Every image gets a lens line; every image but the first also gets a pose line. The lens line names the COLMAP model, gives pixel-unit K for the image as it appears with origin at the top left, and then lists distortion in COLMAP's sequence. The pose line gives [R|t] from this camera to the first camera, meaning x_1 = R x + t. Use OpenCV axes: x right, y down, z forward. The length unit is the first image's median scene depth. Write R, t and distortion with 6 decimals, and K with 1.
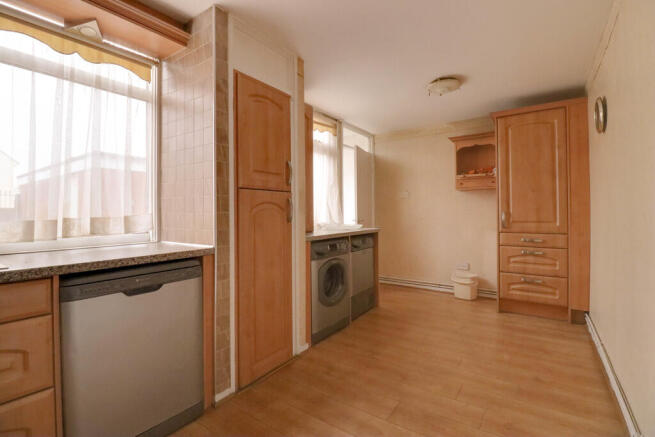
lens RADIAL K [[302.6, 0, 330.3], [0, 302.6, 210.5], [0, 0, 1]] dist [-0.000064, -0.011392]
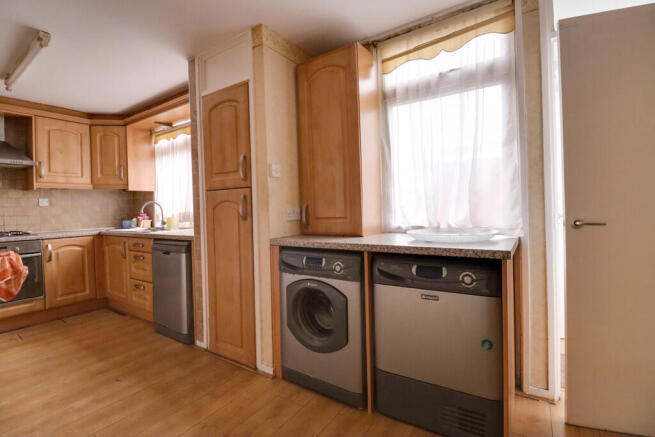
lens RADIAL K [[297.0, 0, 328.0], [0, 297.0, 214.5], [0, 0, 1]] dist [0.000316, -0.010167]
pose [[0.020441, 0.020335, -0.999584, 0.823299], [0.028068, 0.999387, 0.020905, 0.009777], [0.999397, -0.028484, 0.019858, 1.302909]]
